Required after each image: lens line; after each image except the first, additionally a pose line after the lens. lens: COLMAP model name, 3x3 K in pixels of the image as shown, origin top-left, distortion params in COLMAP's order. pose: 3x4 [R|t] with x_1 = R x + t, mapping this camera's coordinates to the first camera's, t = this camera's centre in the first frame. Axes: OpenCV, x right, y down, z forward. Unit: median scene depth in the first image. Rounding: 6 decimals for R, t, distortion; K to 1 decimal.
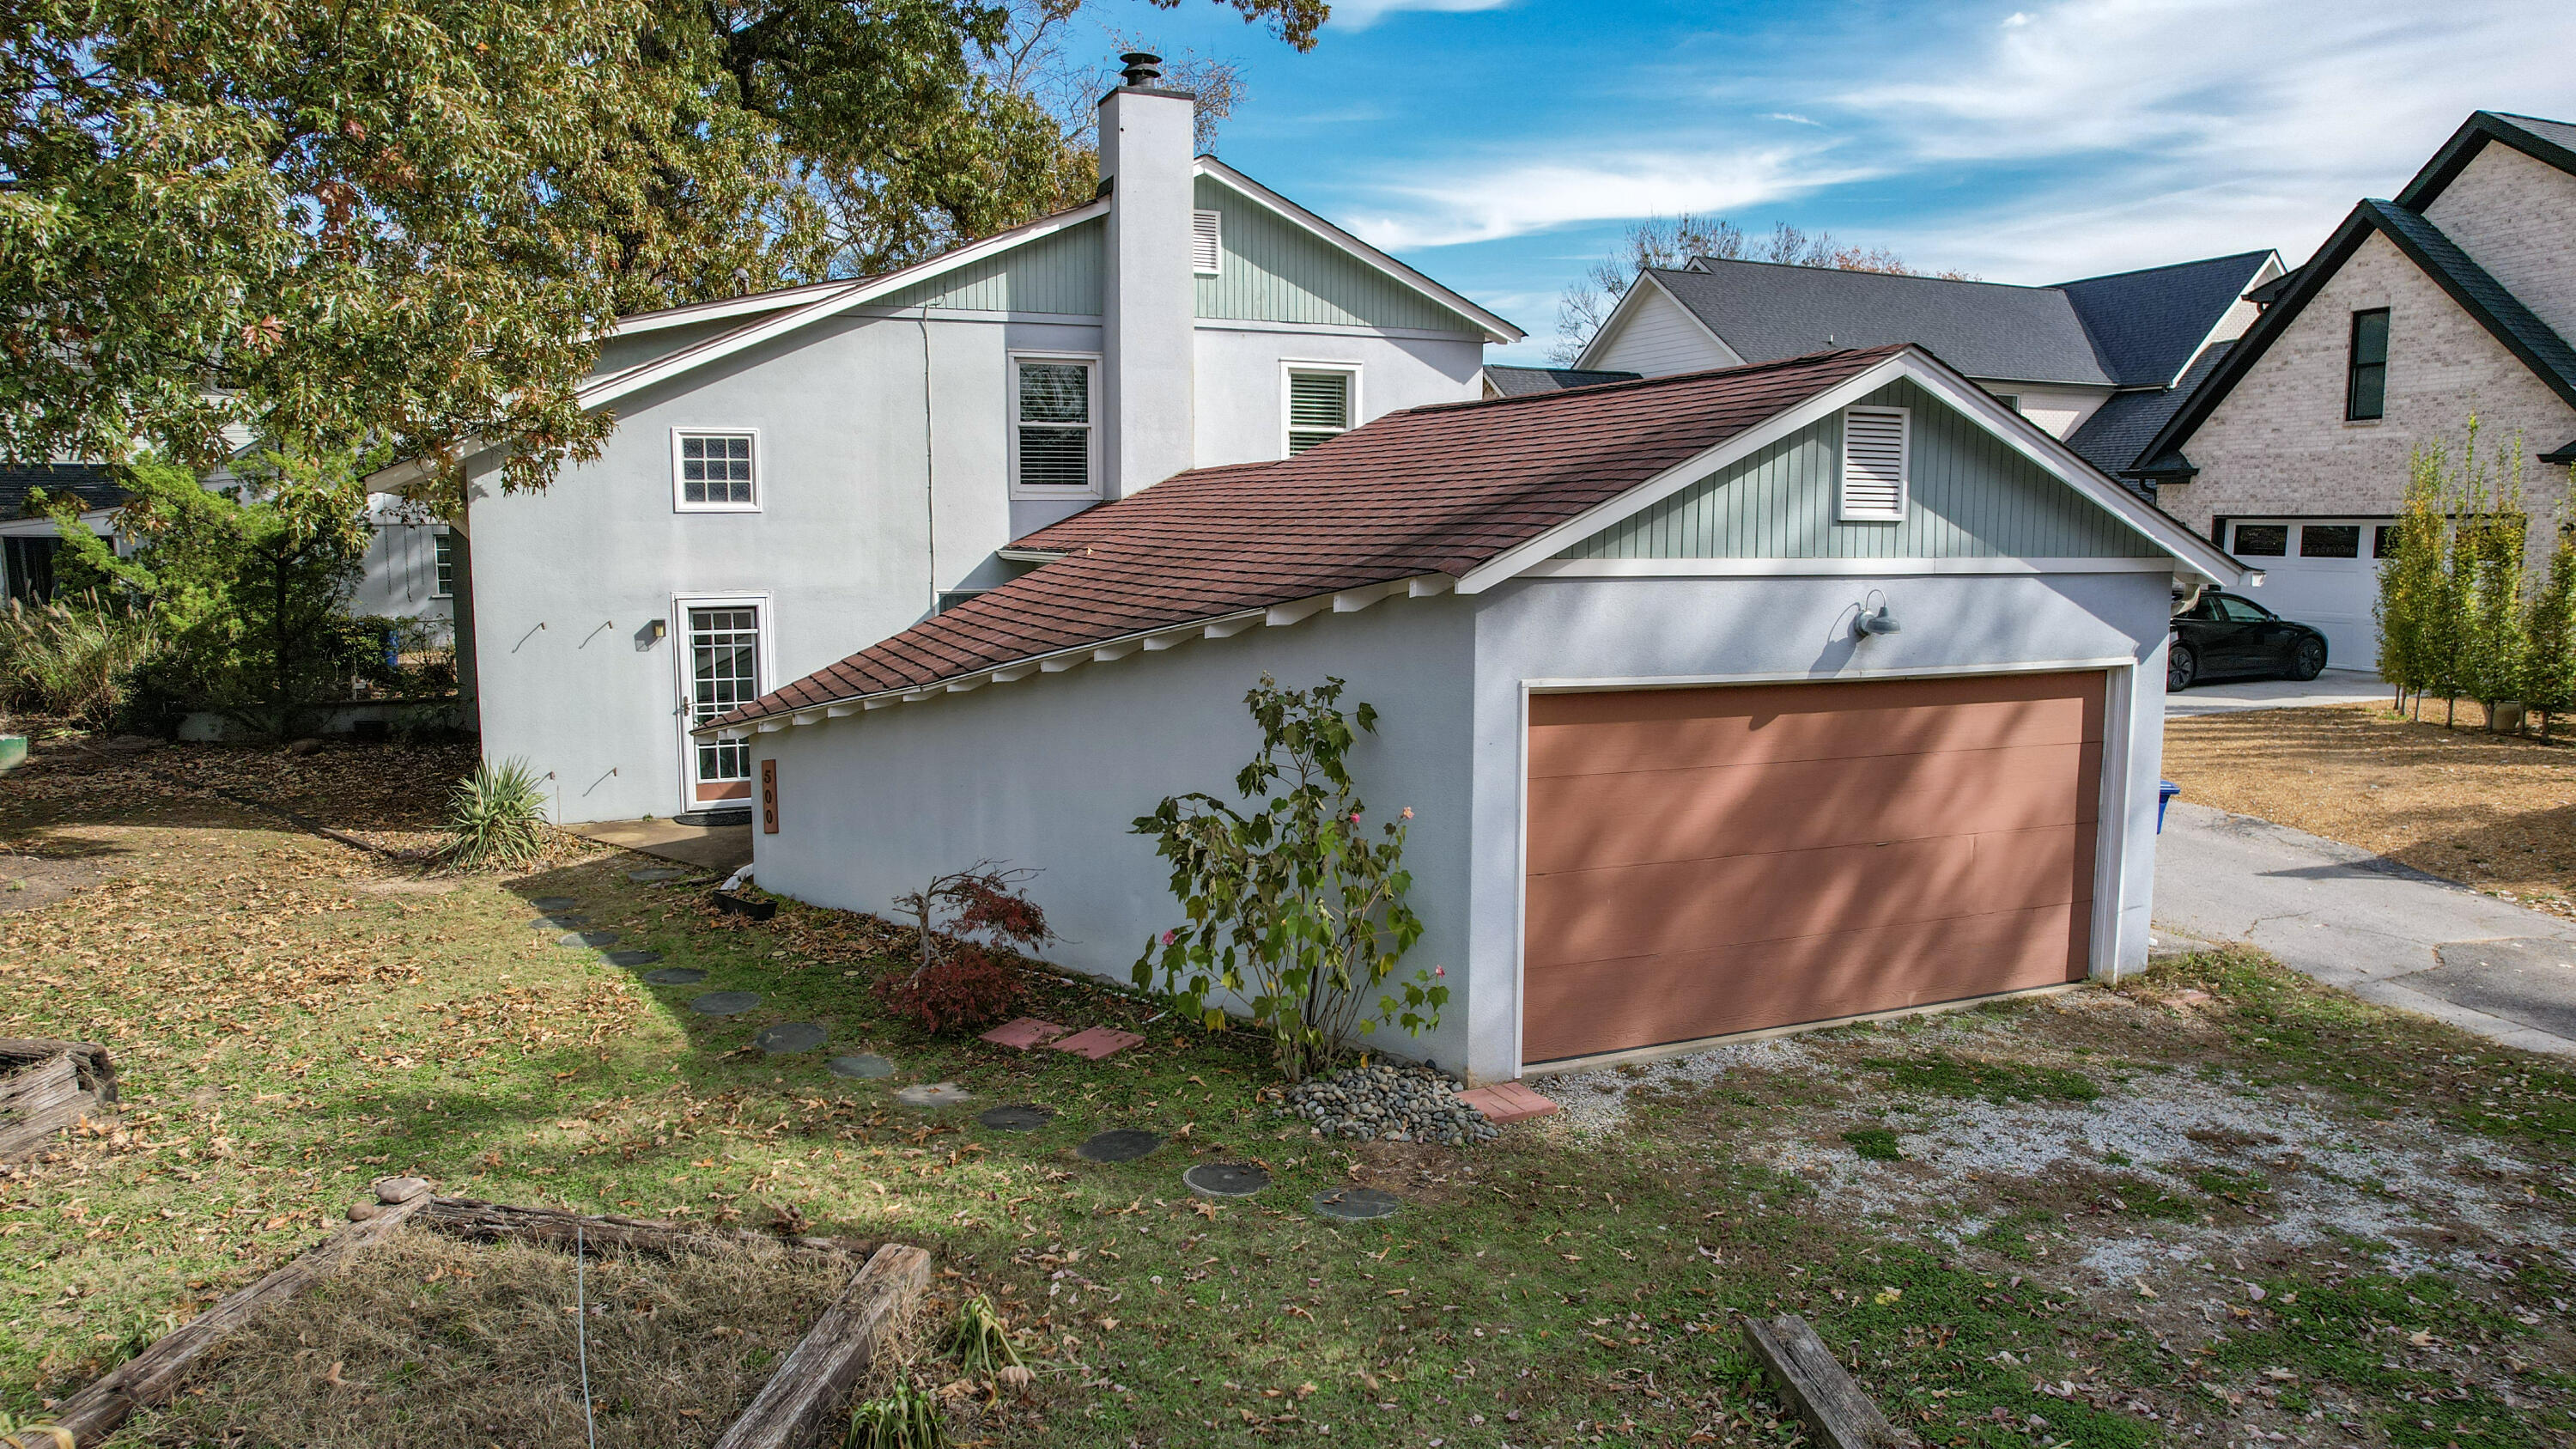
lens RADIAL K [[1642.3, 0, 1283.4], [0, 1642.3, 735.4], [0, 0, 1]] dist [-0.076969, 0.071652]
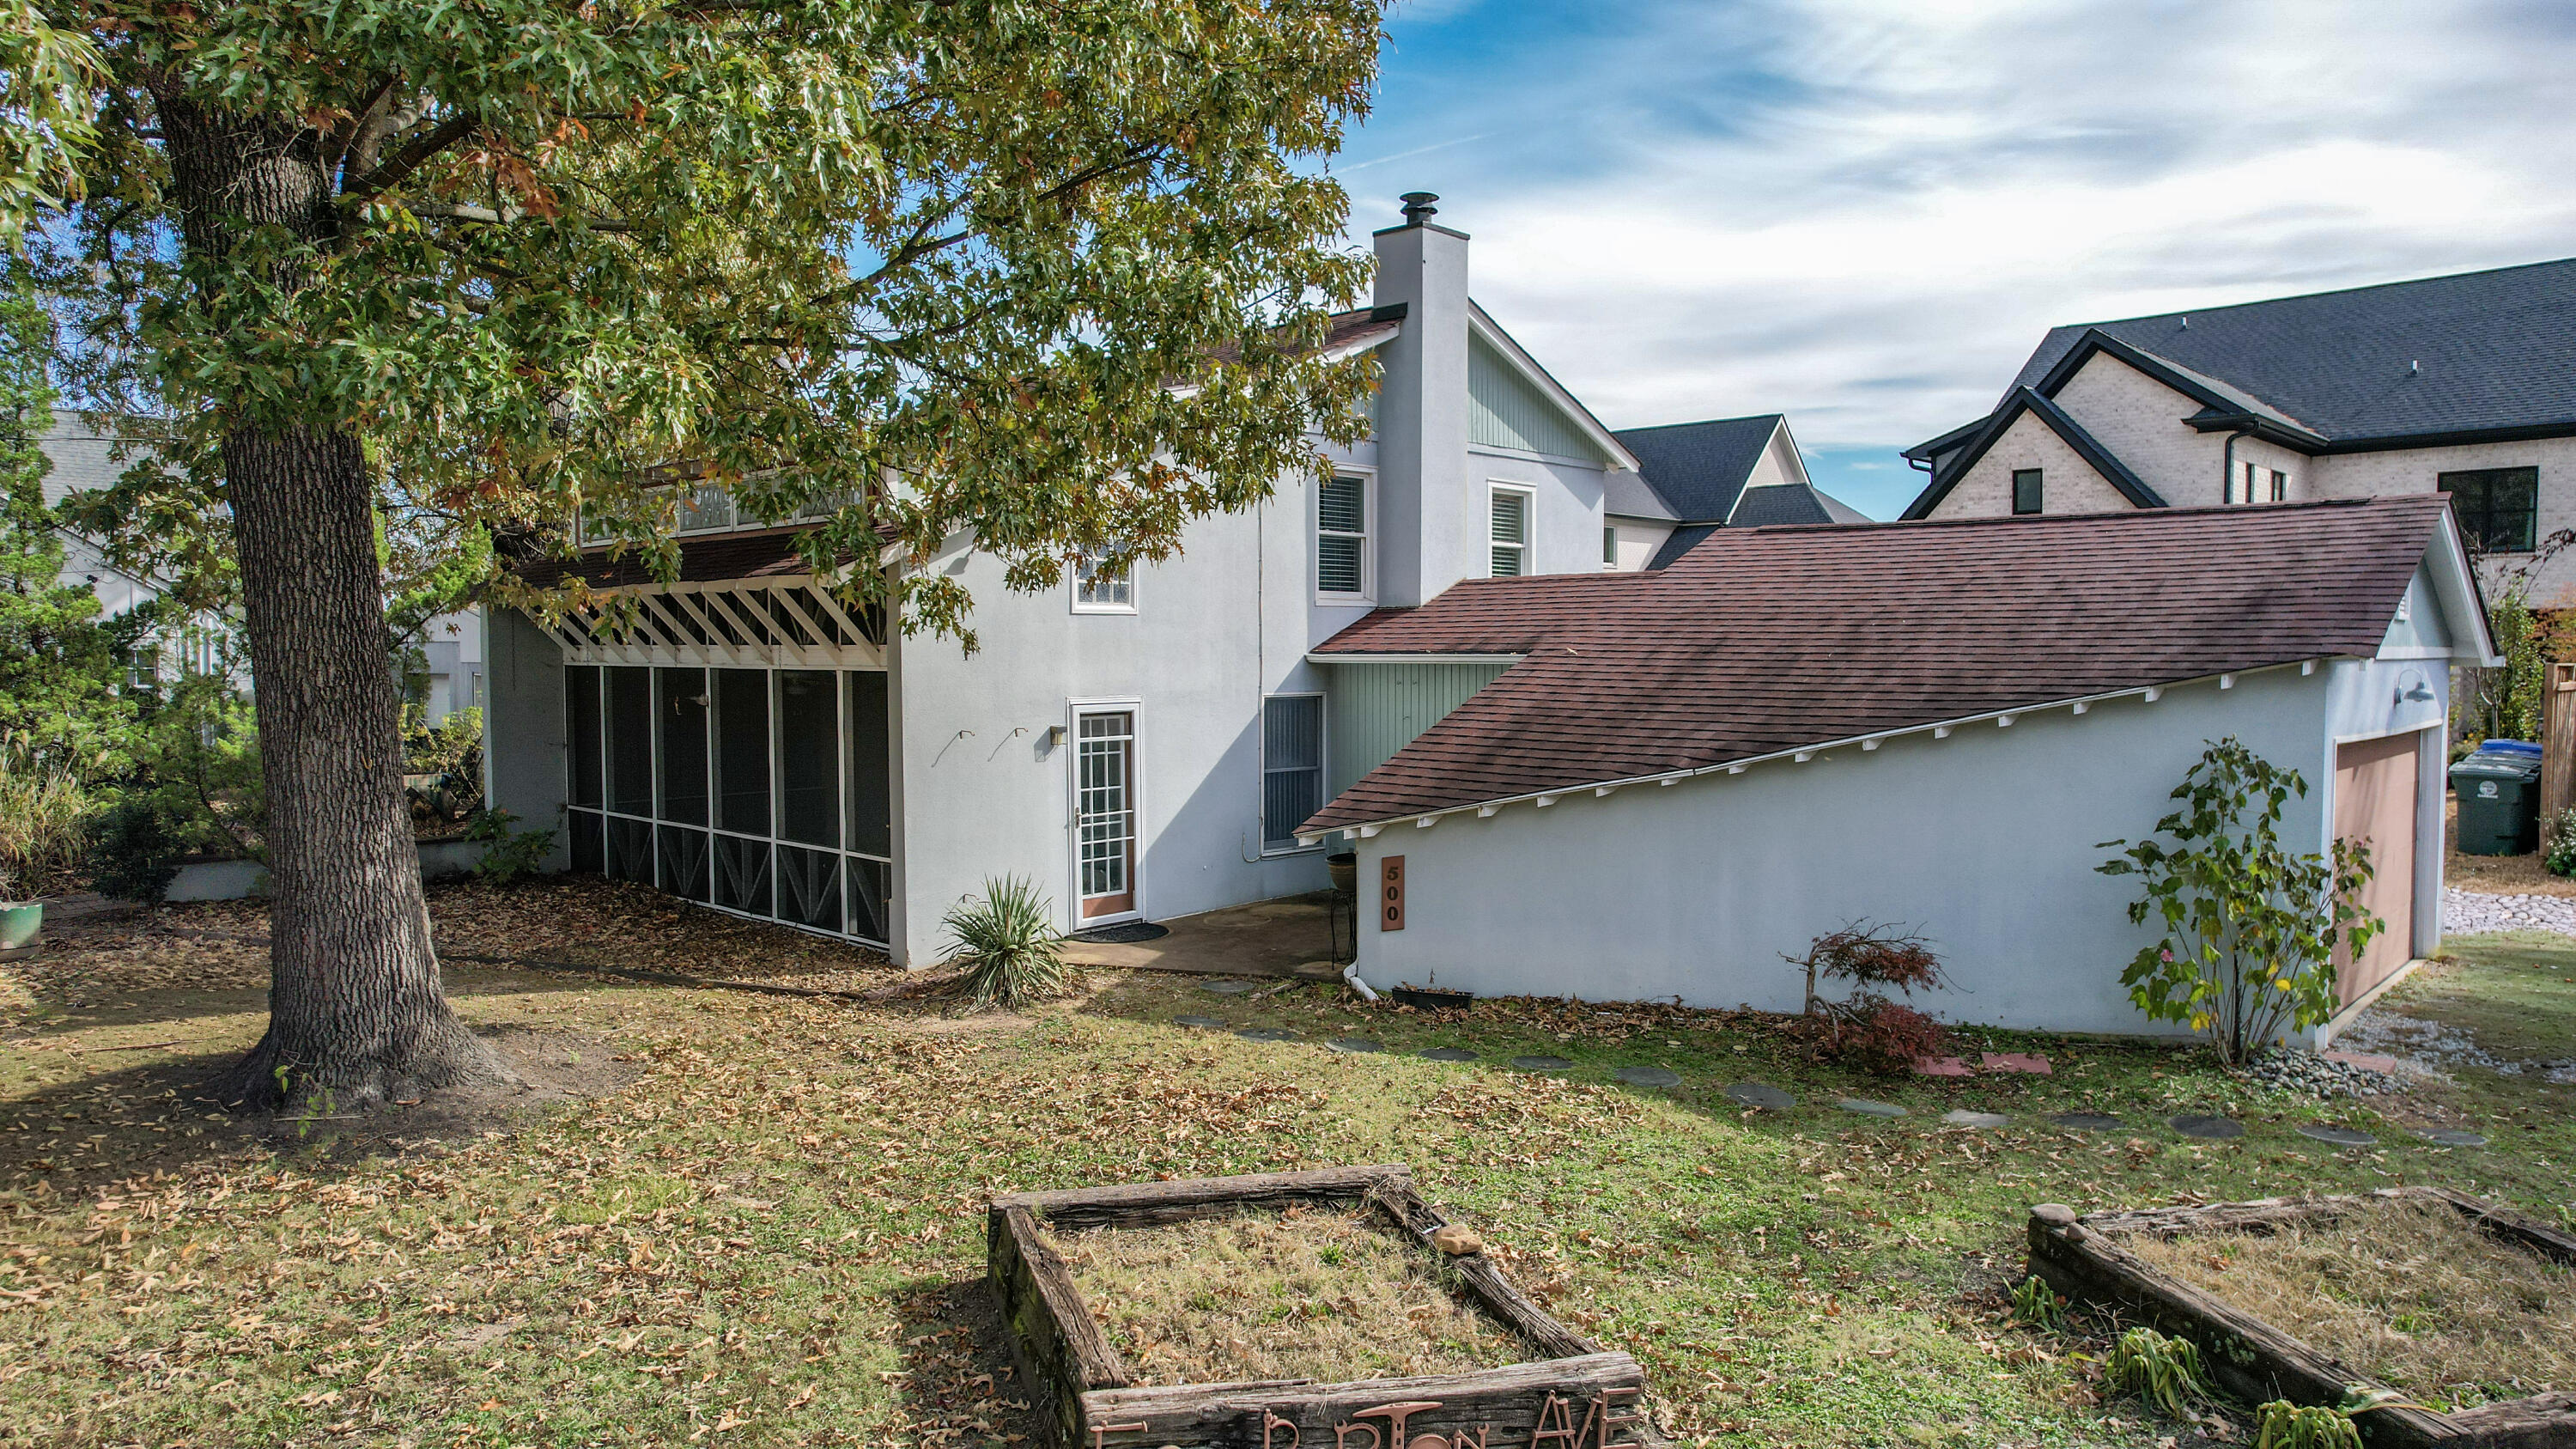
lens RADIAL K [[1642.3, 0, 1283.4], [0, 1642.3, 735.4], [0, 0, 1]] dist [-0.076969, 0.071652]
pose [[0.920653, -0.023391, 0.389681, -0.915218], [0.052445, 0.996565, -0.064085, 0.002351], [-0.386843, 0.079437, 0.918718, 0.113251]]
